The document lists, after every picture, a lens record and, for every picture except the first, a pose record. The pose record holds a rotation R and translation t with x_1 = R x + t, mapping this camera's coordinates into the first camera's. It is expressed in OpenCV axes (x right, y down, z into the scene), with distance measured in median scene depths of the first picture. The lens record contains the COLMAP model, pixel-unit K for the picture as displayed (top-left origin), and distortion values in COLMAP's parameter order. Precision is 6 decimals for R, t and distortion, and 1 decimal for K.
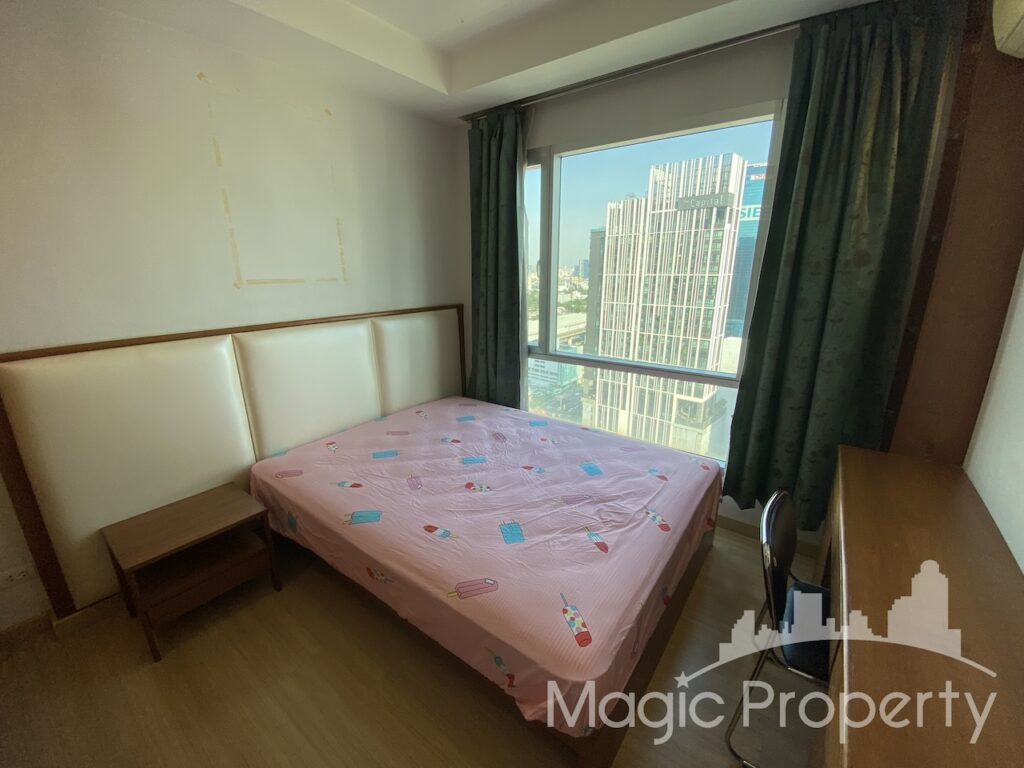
lens RADIAL K [[414.9, 0, 512.0], [0, 414.9, 384.0], [0, 0, 1]] dist [0.044142, -0.032399]
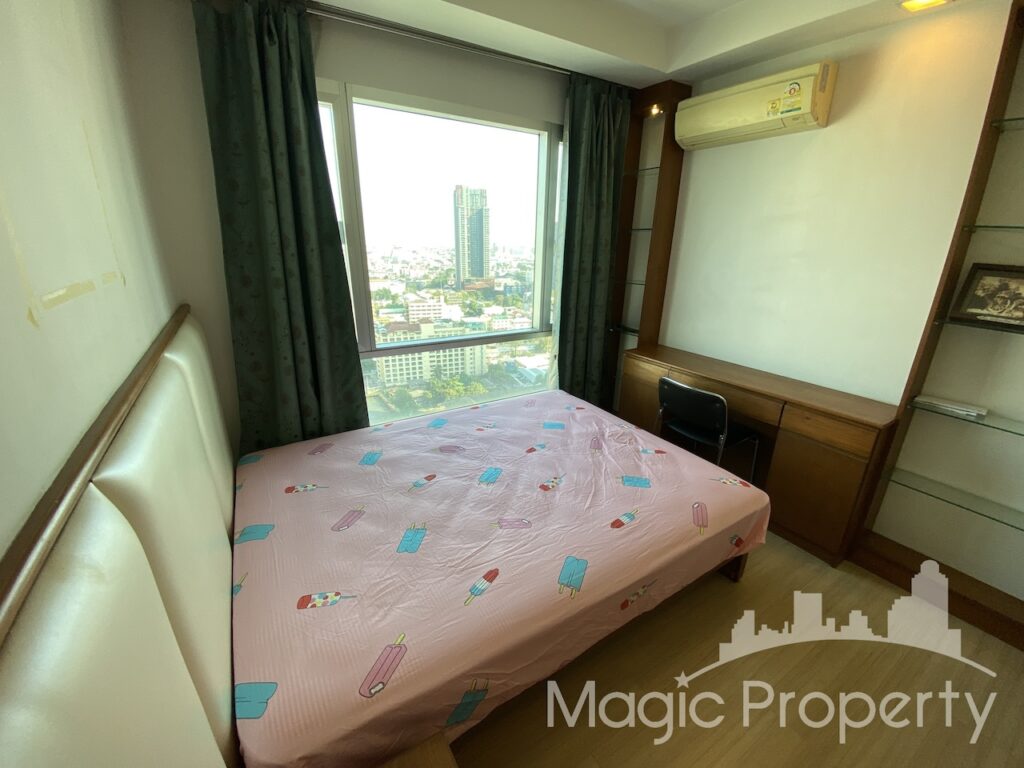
lens RADIAL K [[411.9, 0, 515.8], [0, 411.9, 383.2], [0, 0, 1]] dist [0.022025, -0.000031]
pose [[0.357538, -0.291634, 0.887195, -0.866720], [0.240277, 0.946737, 0.214375, -0.184932], [-0.902460, 0.136526, 0.408568, 0.656159]]
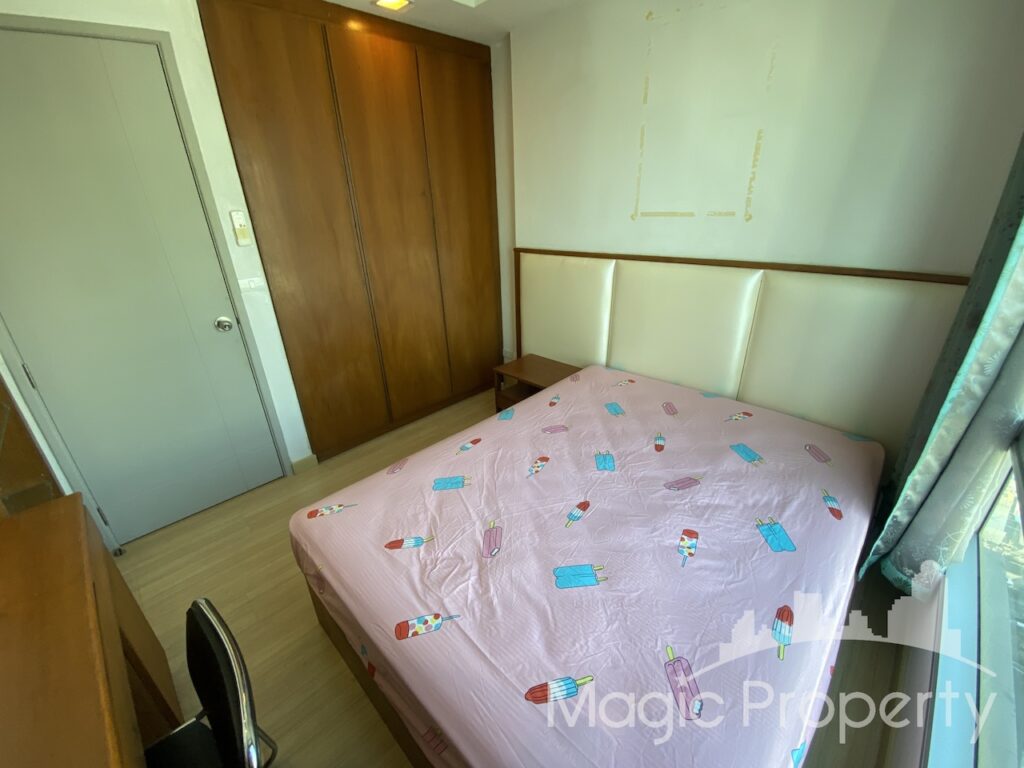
lens RADIAL K [[413.3, 0, 508.0], [0, 413.3, 383.6], [0, 0, 1]] dist [0.017417, -0.018868]
pose [[-0.146081, 0.408143, -0.901155, 0.654029], [-0.237167, 0.869913, 0.432439, -0.271295], [0.960423, 0.276895, -0.030280, 0.908449]]
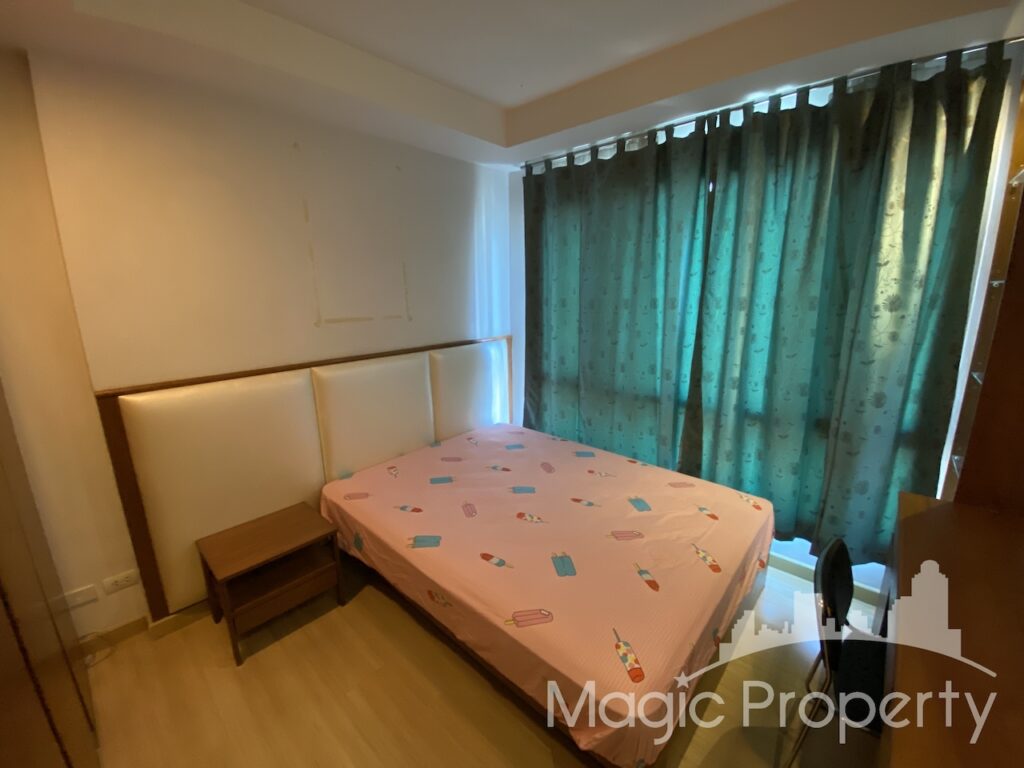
lens RADIAL K [[416.3, 0, 512.0], [0, 416.3, 384.0], [0, 0, 1]] dist [0.028145, -0.025071]
pose [[0.995395, 0.015015, -0.094678, -0.030005], [-0.019361, 0.998793, -0.045145, -0.039433], [0.093886, 0.046770, 0.994484, -0.063648]]
